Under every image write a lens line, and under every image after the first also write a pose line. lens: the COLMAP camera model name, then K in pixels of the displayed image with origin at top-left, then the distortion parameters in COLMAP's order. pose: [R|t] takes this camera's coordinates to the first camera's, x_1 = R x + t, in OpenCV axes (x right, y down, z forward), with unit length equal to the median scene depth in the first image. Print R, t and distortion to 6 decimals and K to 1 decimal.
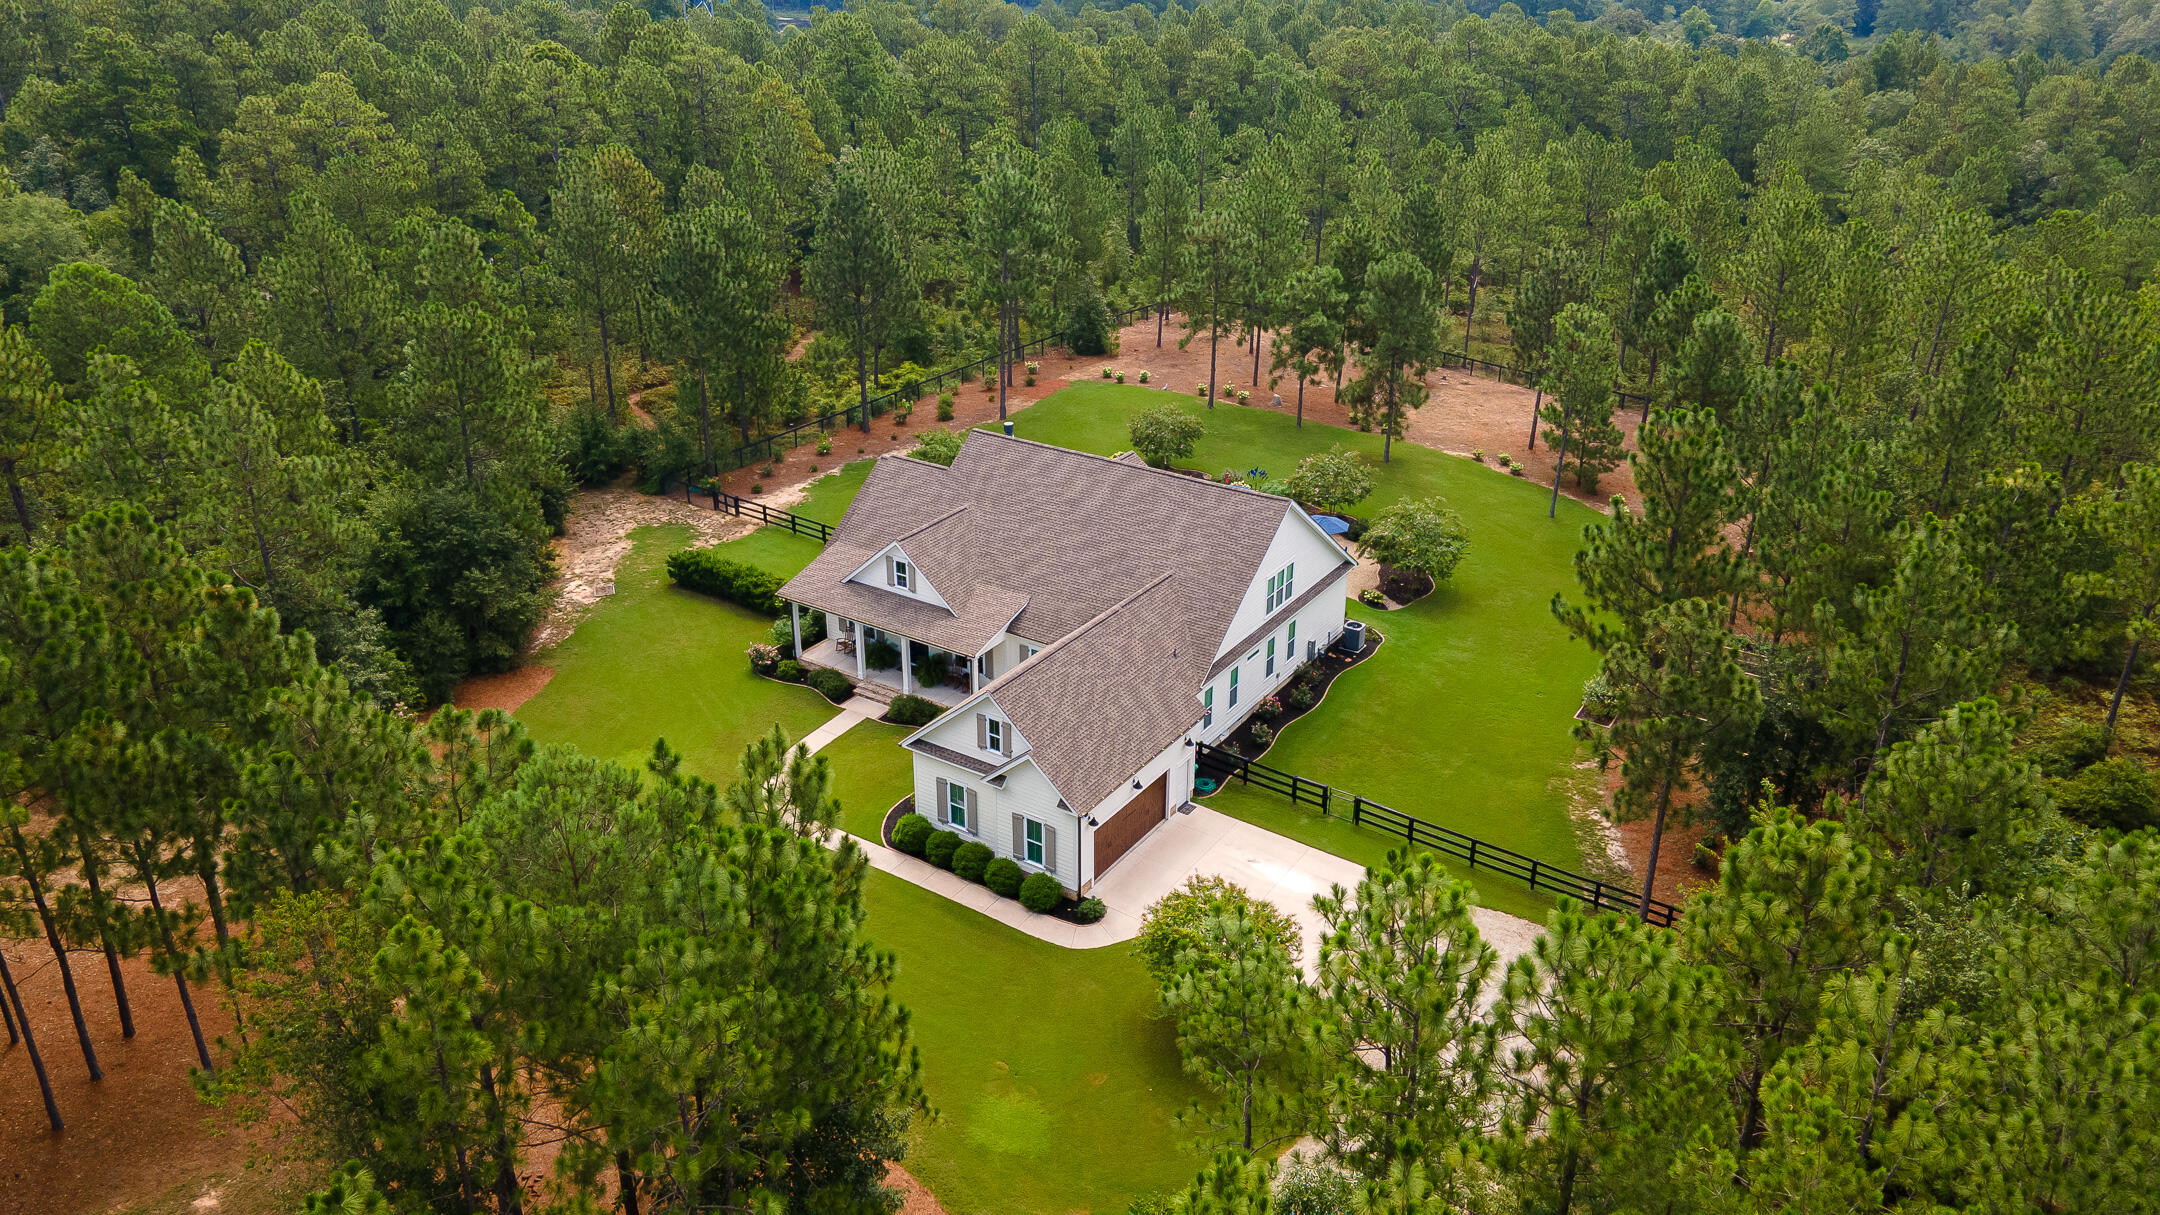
lens RADIAL K [[1564.4, 0, 1079.1], [0, 1564.4, 602.8], [0, 0, 1]] dist [0.002716, 0.000086]
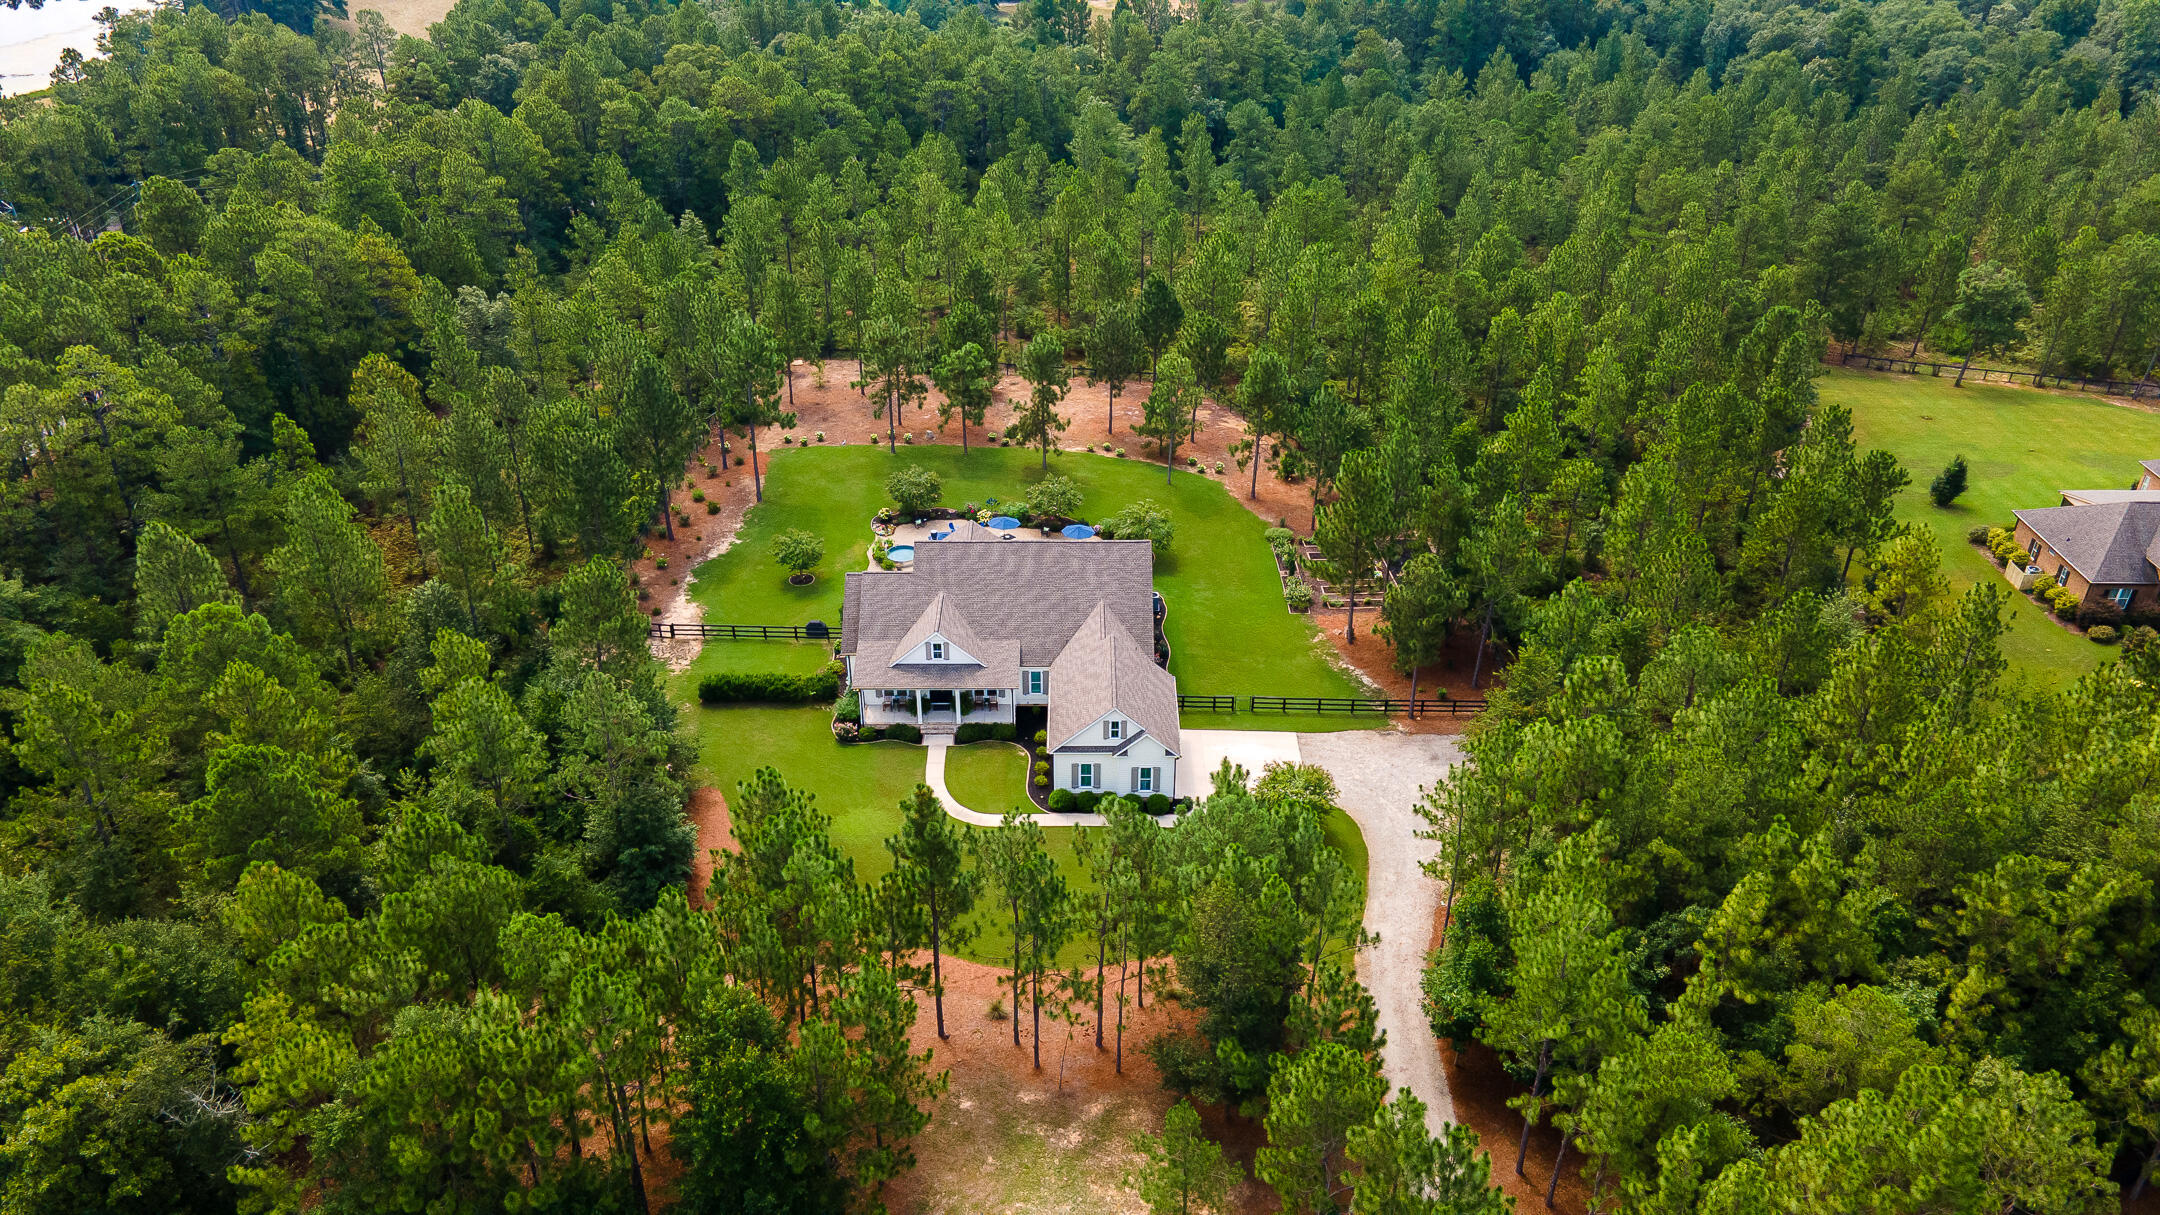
lens RADIAL K [[1564.4, 0, 1078.6], [0, 1564.4, 608.8], [0, 0, 1]] dist [0.002716, 0.000086]
pose [[0.823270, -0.287911, 0.489218, -0.748856], [0.232571, 0.957253, 0.171979, -0.293330], [-0.517821, -0.027807, 0.855037, -0.386929]]
